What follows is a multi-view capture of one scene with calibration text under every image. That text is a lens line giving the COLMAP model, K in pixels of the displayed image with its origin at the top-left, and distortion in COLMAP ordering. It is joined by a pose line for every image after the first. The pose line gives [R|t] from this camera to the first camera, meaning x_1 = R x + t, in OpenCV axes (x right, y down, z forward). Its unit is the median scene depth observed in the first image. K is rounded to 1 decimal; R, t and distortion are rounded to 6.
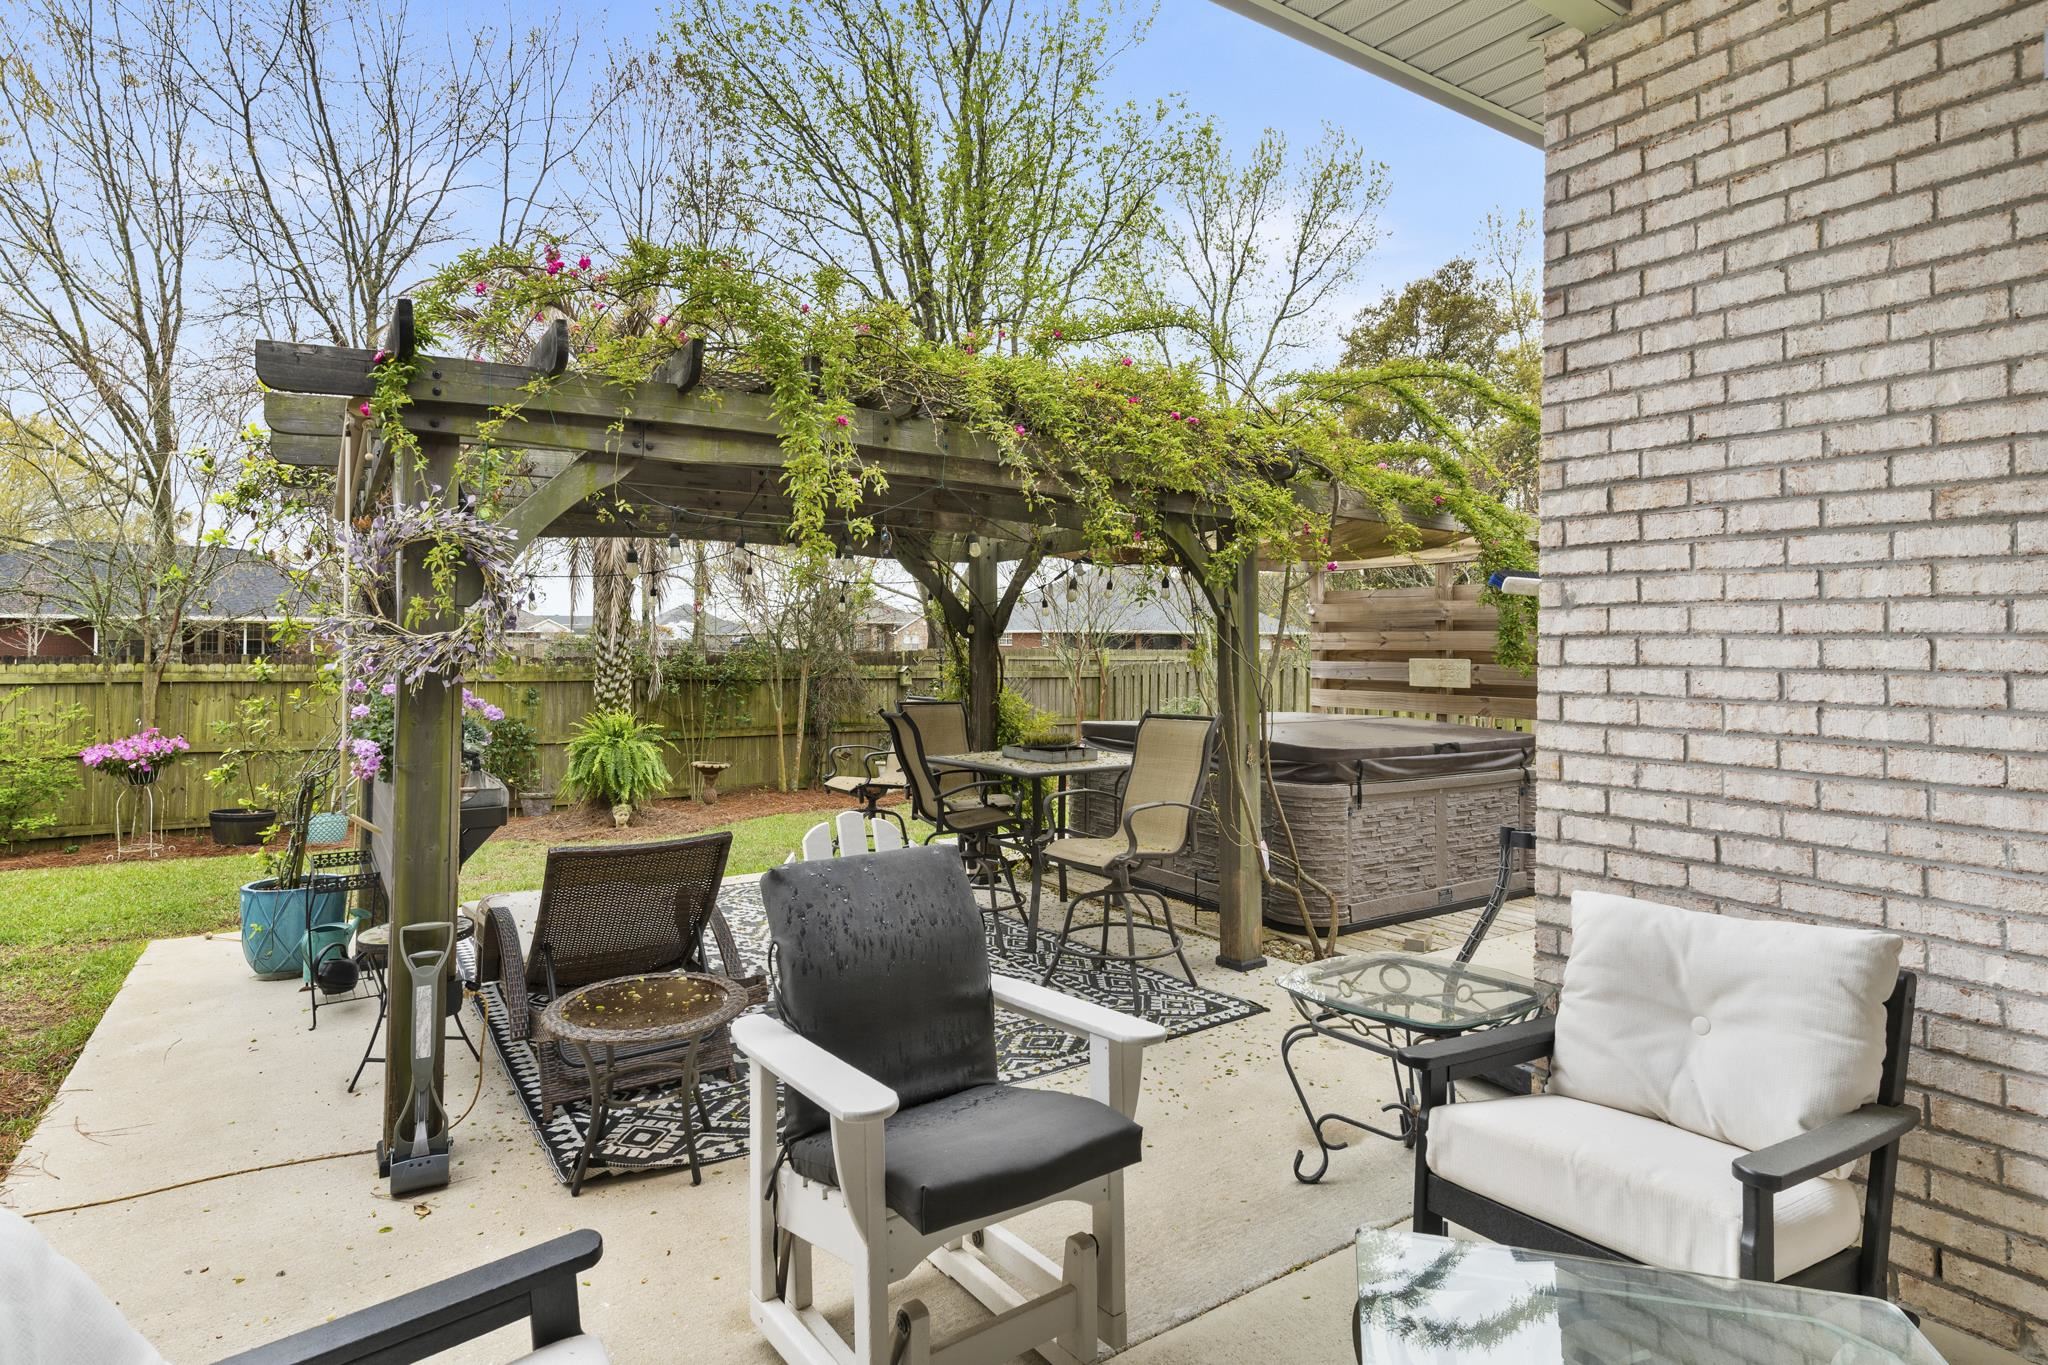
lens RADIAL K [[1059.3, 0, 1020.3], [0, 1059.3, 669.9], [0, 0, 1]] dist [0.002382, 0.000720]
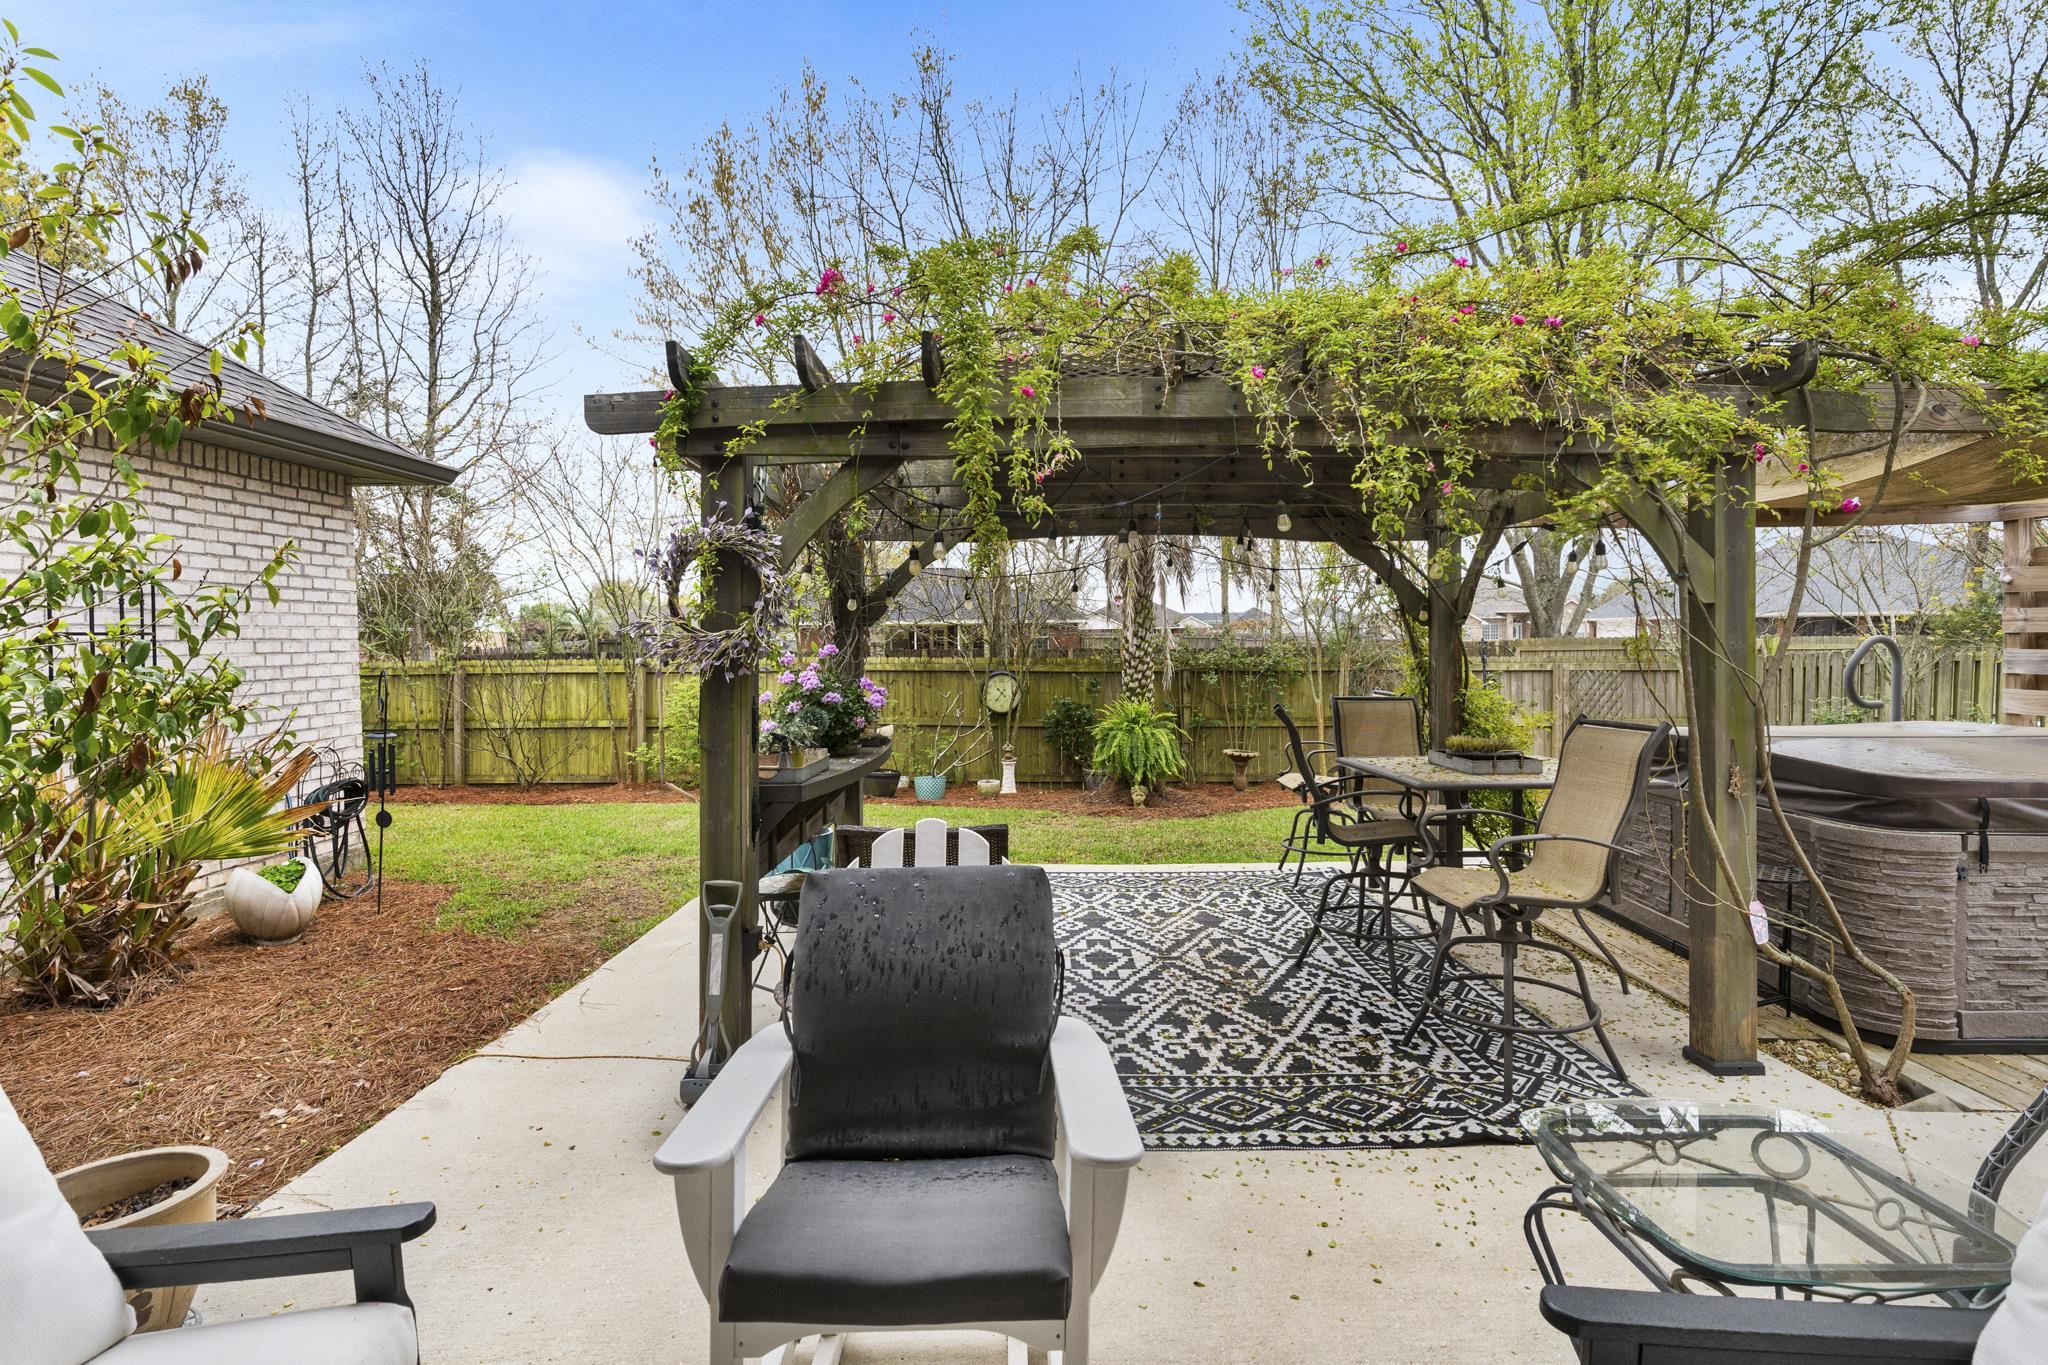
lens RADIAL K [[1005.0, 0, 1027.3], [0, 1005.0, 693.2], [0, 0, 1]] dist [0.002222, 0.000776]
pose [[0.831310, 0.017804, -0.555523, 0.139280], [0.000045, 0.999485, 0.032101, -0.000940], [0.555809, -0.026711, 0.830881, 0.116907]]
